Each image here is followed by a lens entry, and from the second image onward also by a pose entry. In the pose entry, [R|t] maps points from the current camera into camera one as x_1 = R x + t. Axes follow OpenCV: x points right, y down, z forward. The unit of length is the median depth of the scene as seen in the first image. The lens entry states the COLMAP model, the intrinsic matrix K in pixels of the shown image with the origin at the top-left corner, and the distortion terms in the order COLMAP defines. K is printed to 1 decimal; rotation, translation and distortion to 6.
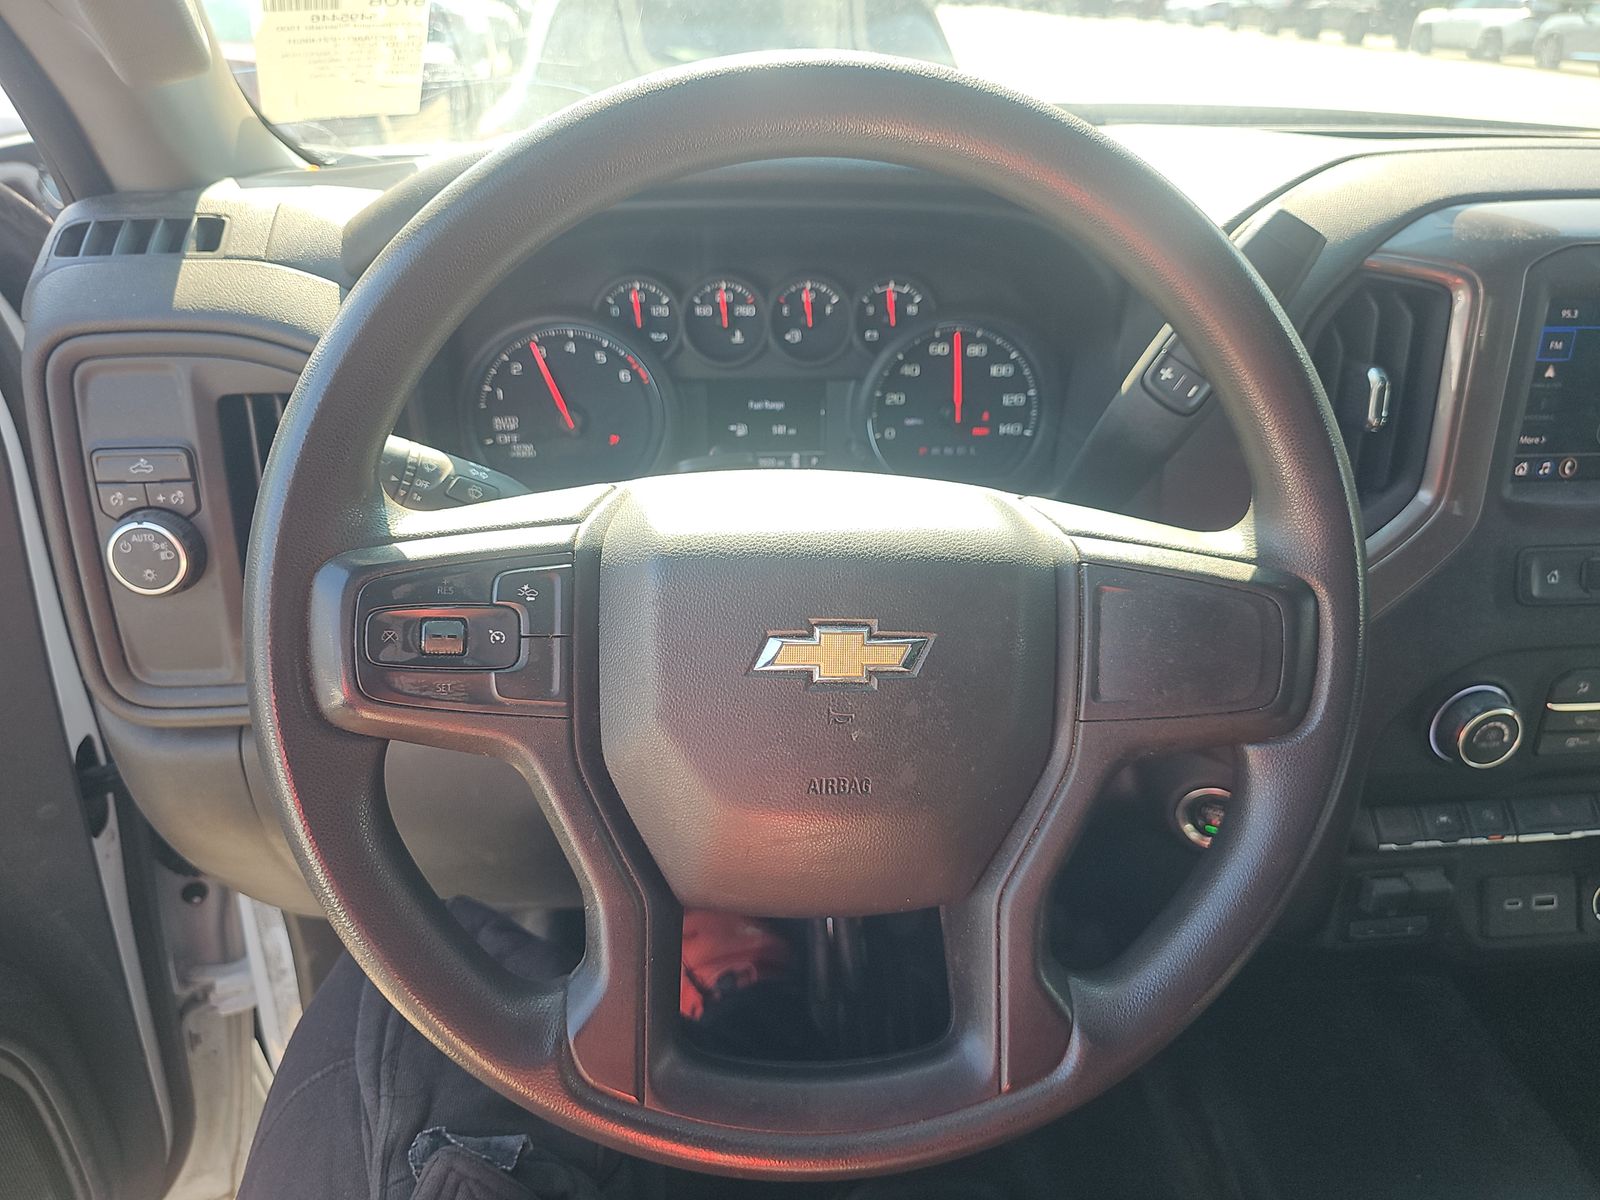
lens RADIAL K [[1069.1, 0, 800.7], [0, 1069.1, 614.8], [0, 0, 1]] dist [0.031662, -0.037916]
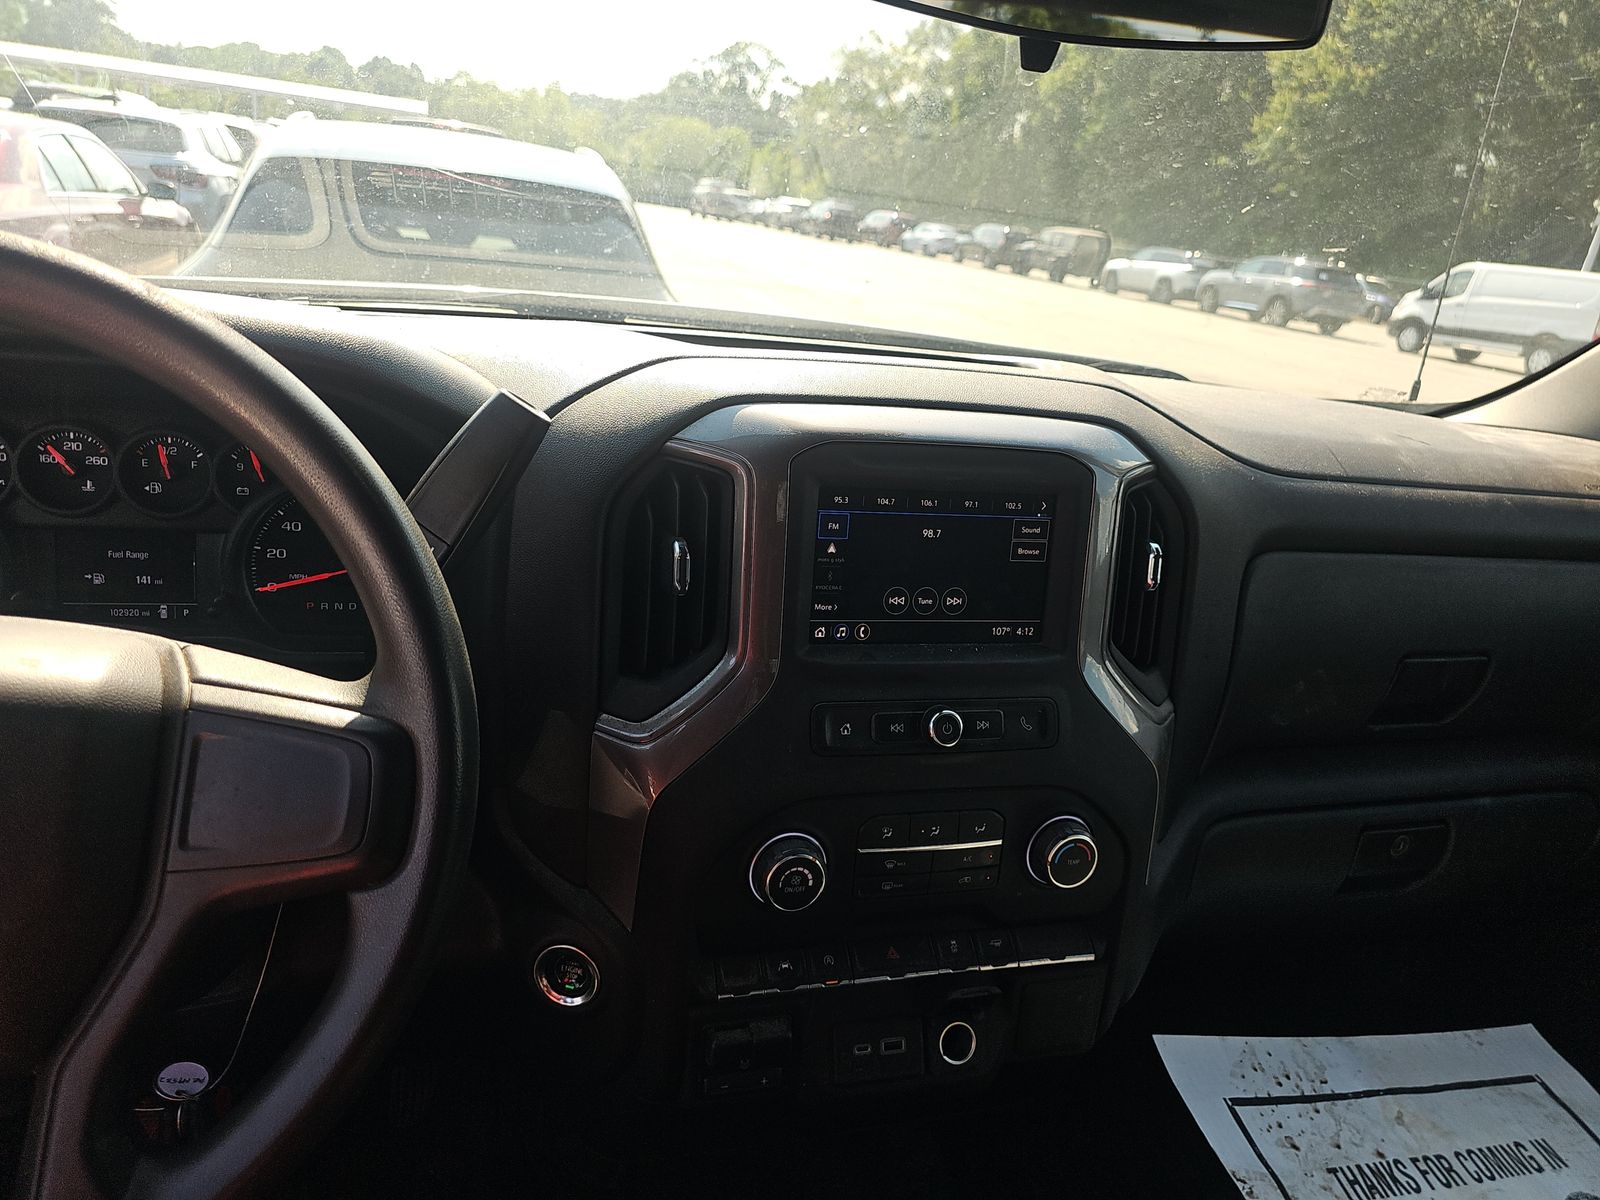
lens RADIAL K [[1069.1, 0, 795.9], [0, 1069.1, 577.5], [0, 0, 1]] dist [0.031662, -0.037916]
pose [[0.979051, 0.029607, 0.201449, 0.381151], [0.008845, 0.982254, -0.187346, 0.014972], [-0.203421, 0.185203, 0.961415, -0.068995]]
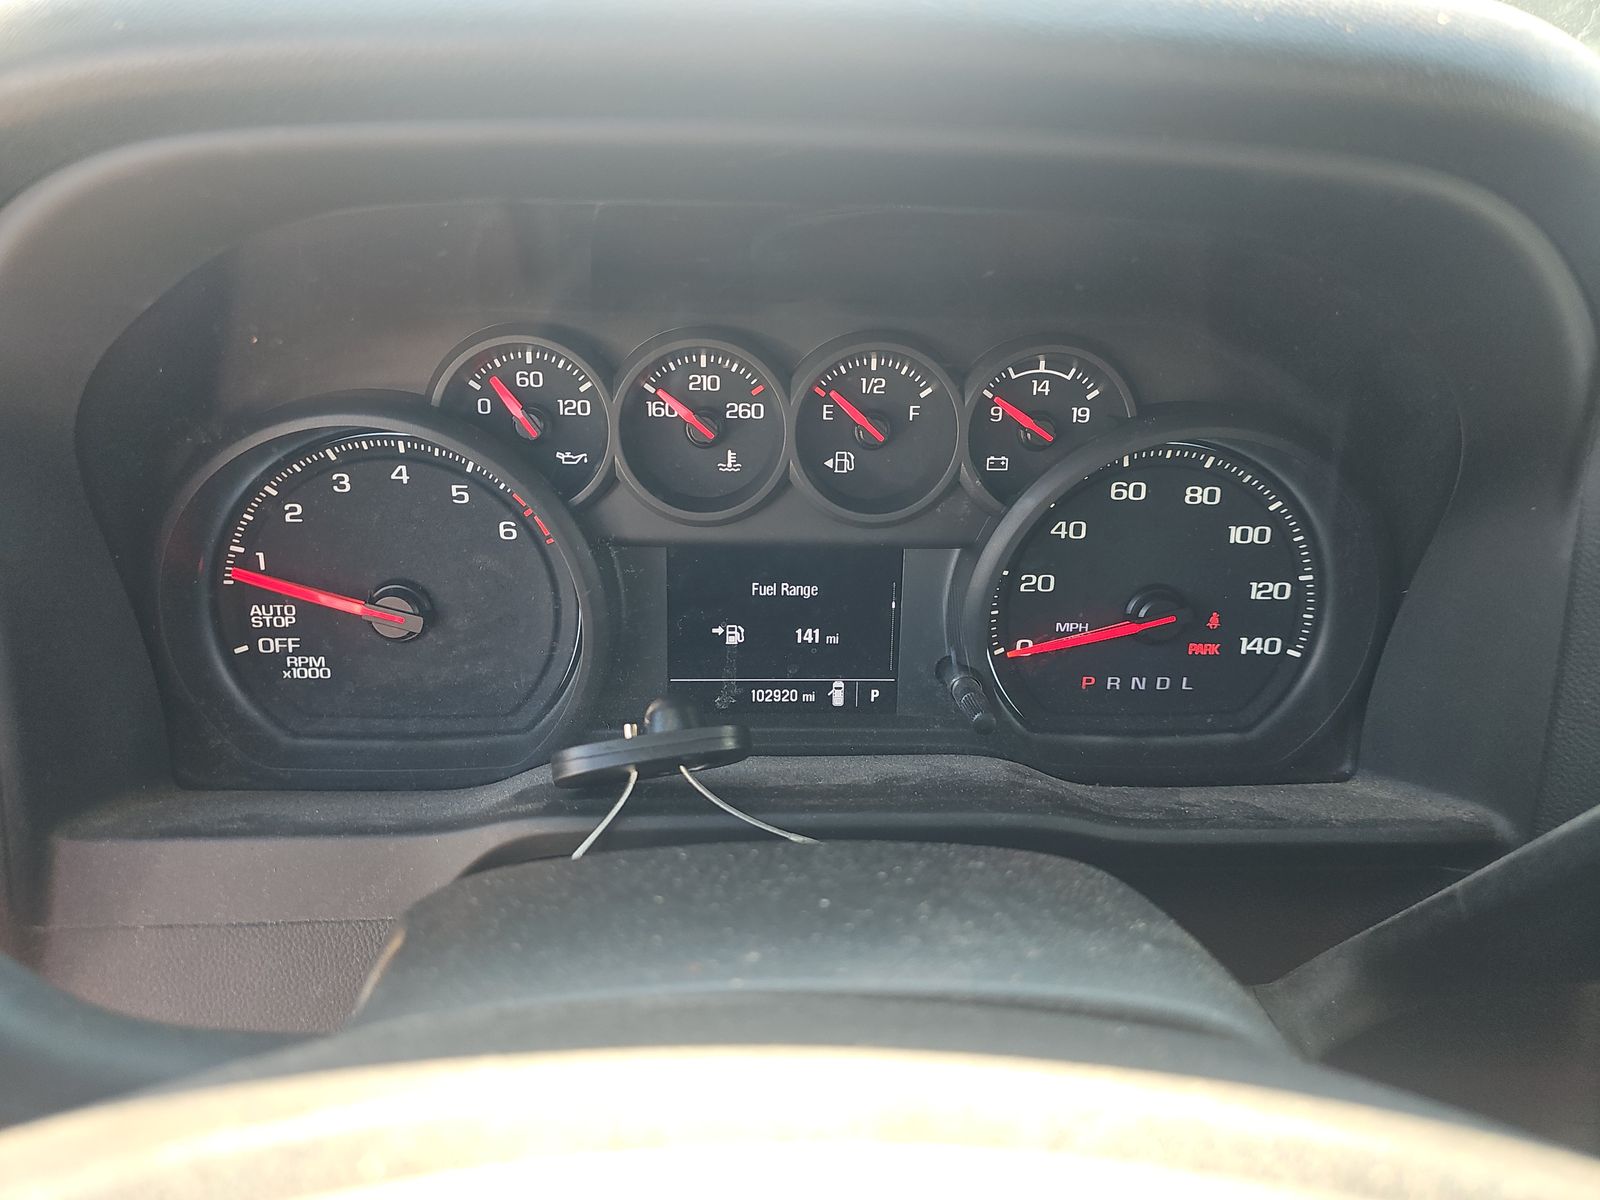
lens RADIAL K [[1069.1, 0, 792.2], [0, 1069.1, 611.1], [0, 0, 1]] dist [0.031662, -0.037916]
pose [[0.997448, 0.033228, -0.063189, 0.004514], [-0.038041, 0.996339, -0.076559, -0.151567], [0.060414, 0.078767, 0.995061, 0.506789]]
